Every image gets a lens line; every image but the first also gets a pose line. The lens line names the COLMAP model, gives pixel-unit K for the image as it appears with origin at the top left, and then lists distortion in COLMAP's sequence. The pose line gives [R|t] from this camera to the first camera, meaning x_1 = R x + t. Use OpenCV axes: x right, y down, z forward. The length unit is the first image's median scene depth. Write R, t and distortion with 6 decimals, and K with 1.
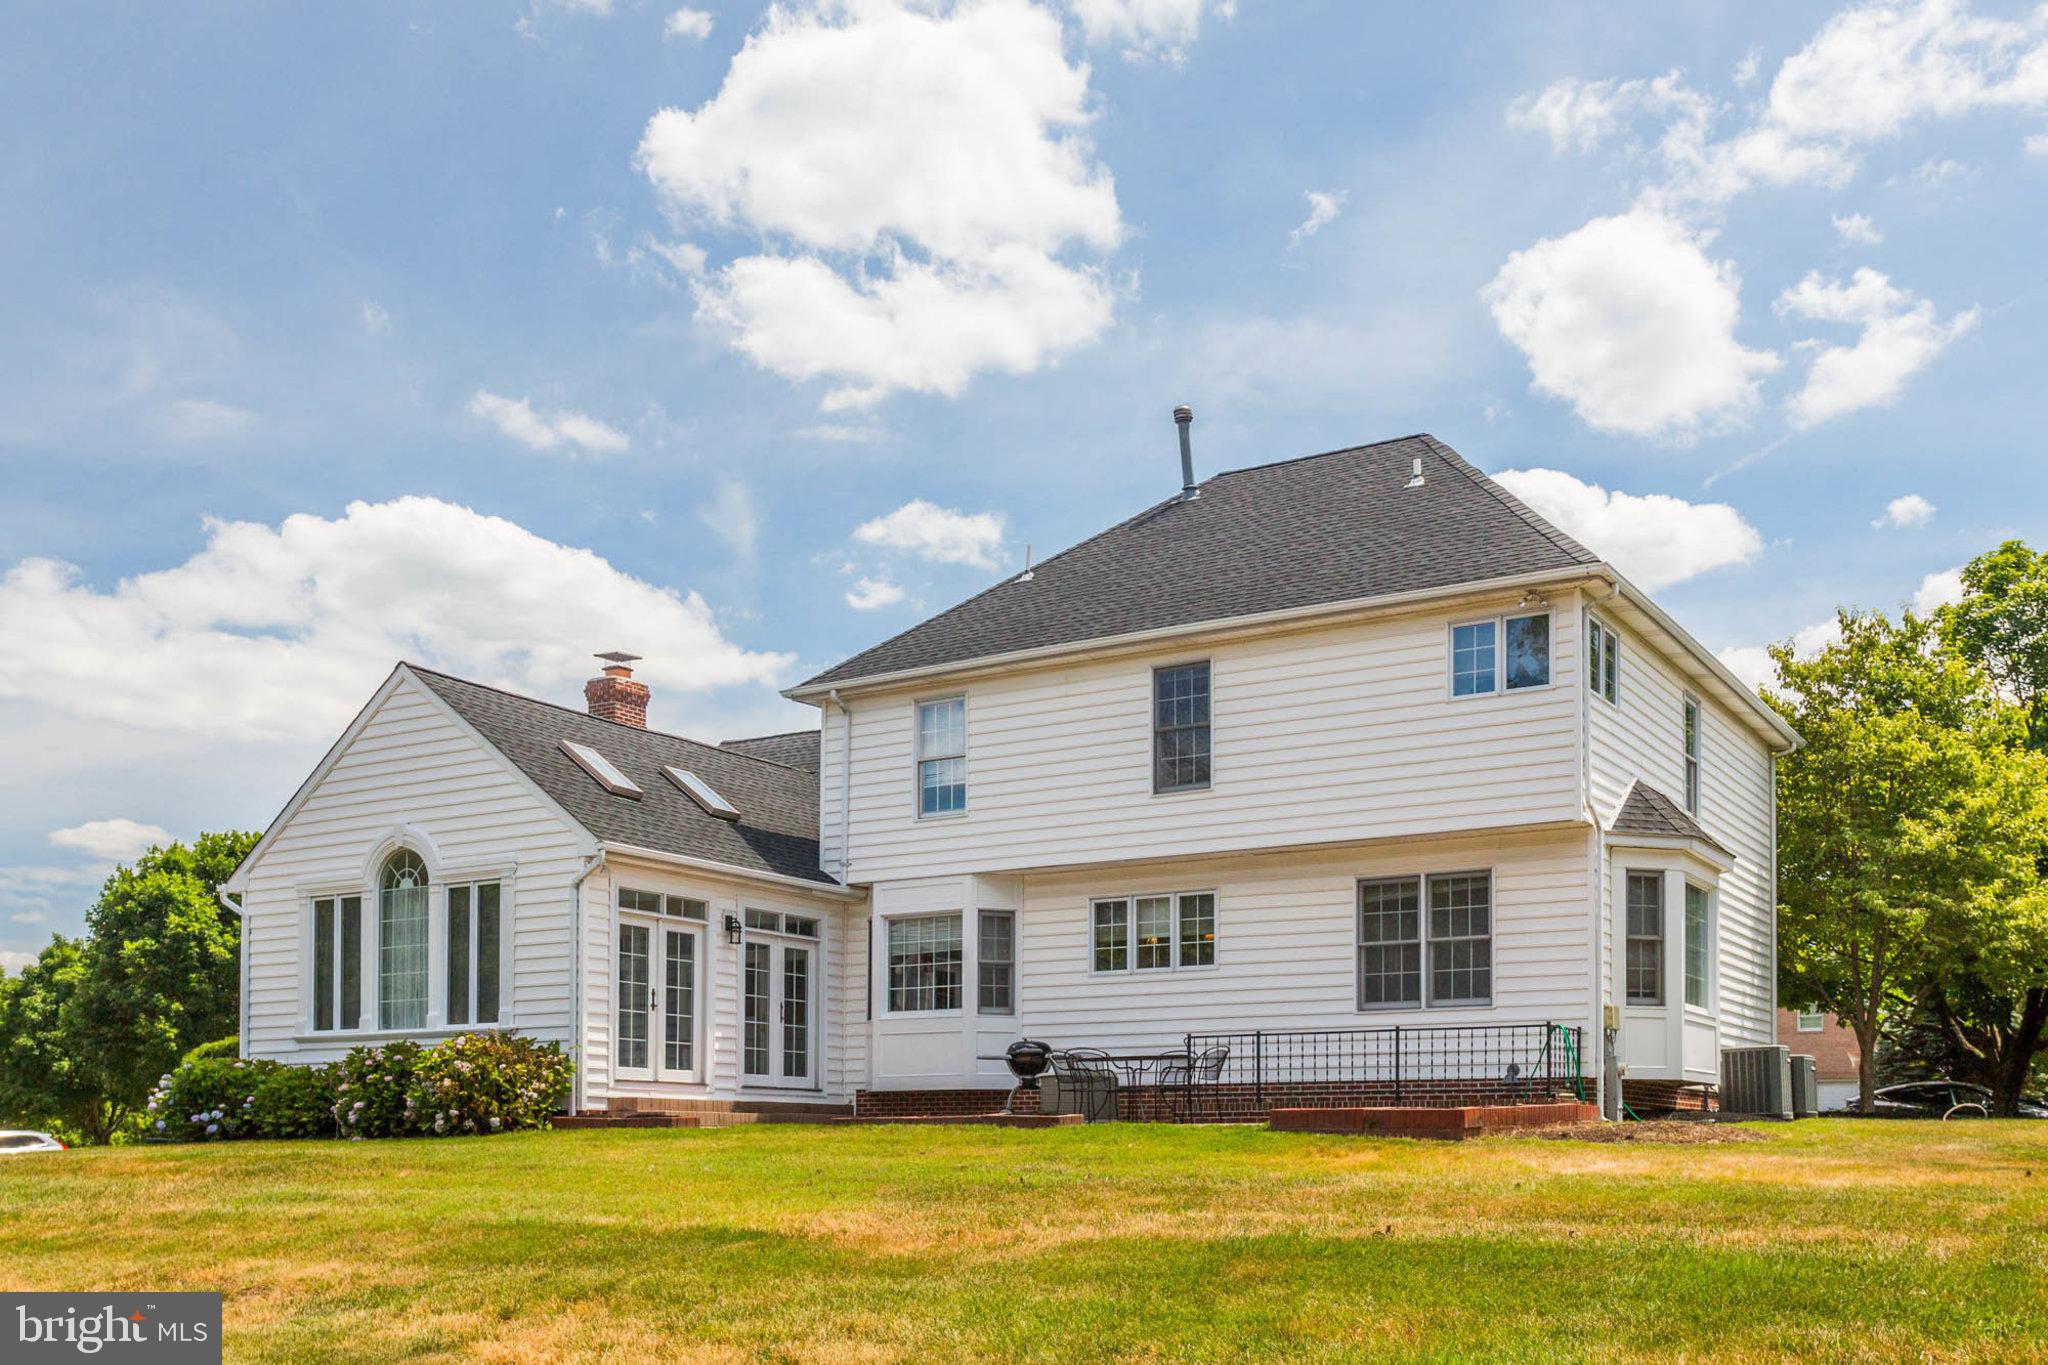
lens RADIAL K [[2162.5, 0, 1024.0], [0, 2162.5, 682.5], [0, 0, 1]] dist [-0.031241, -0.007182]
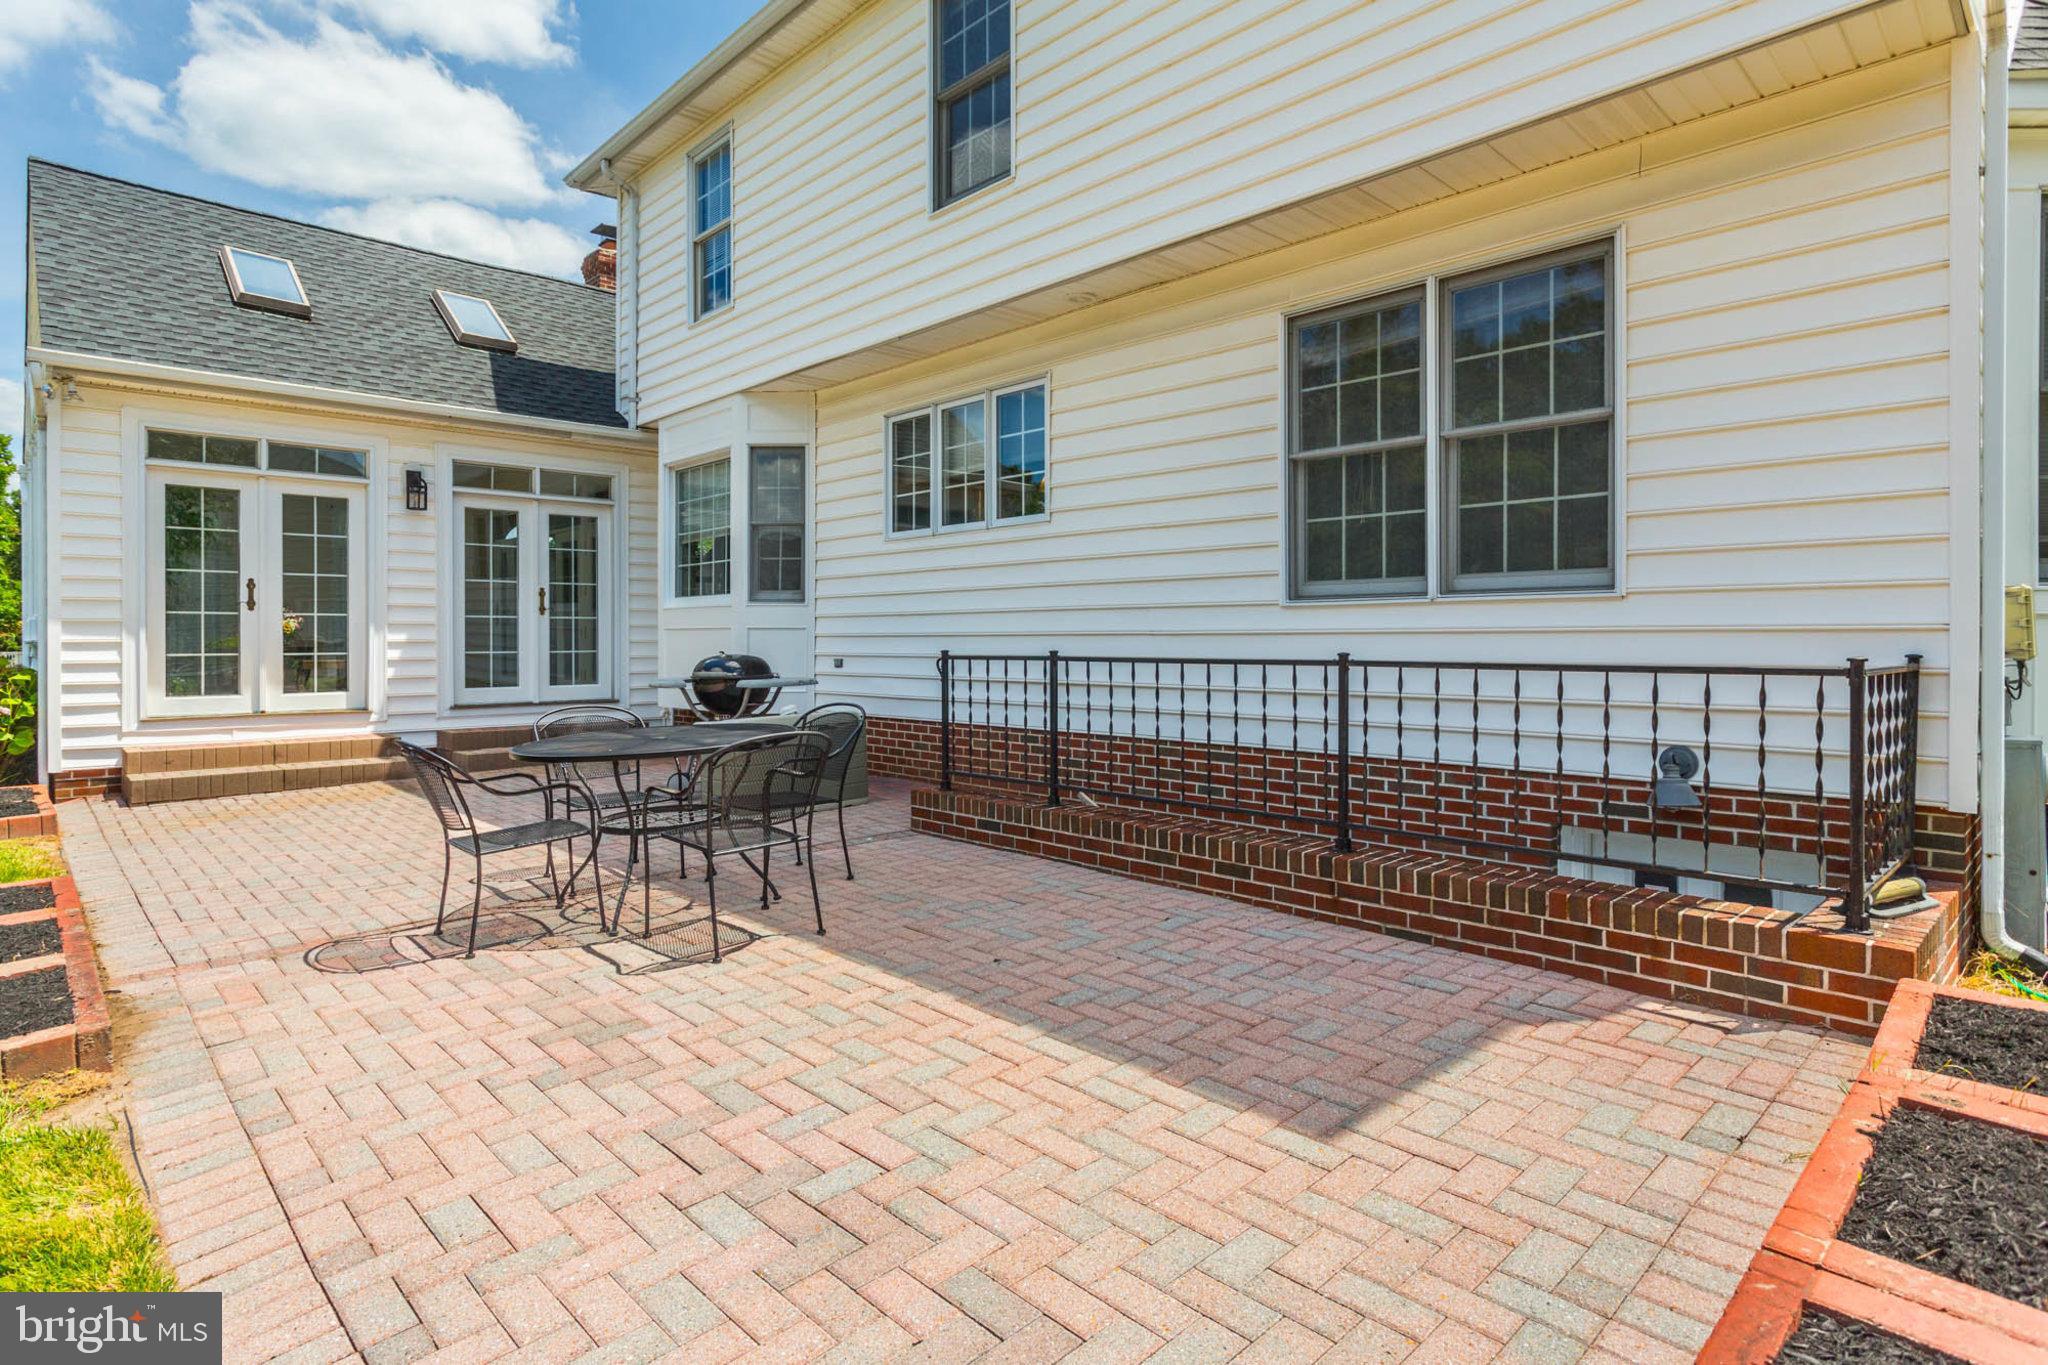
lens RADIAL K [[1081.9, 0, 1034.7], [0, 1081.9, 632.3], [0, 0, 1]] dist [0.000911, 0.001474]
pose [[0.972343, -0.009904, -0.233348, 0.146721], [0.060226, 0.975945, 0.209533, 0.099989], [0.225660, -0.217791, 0.949550, 0.716095]]
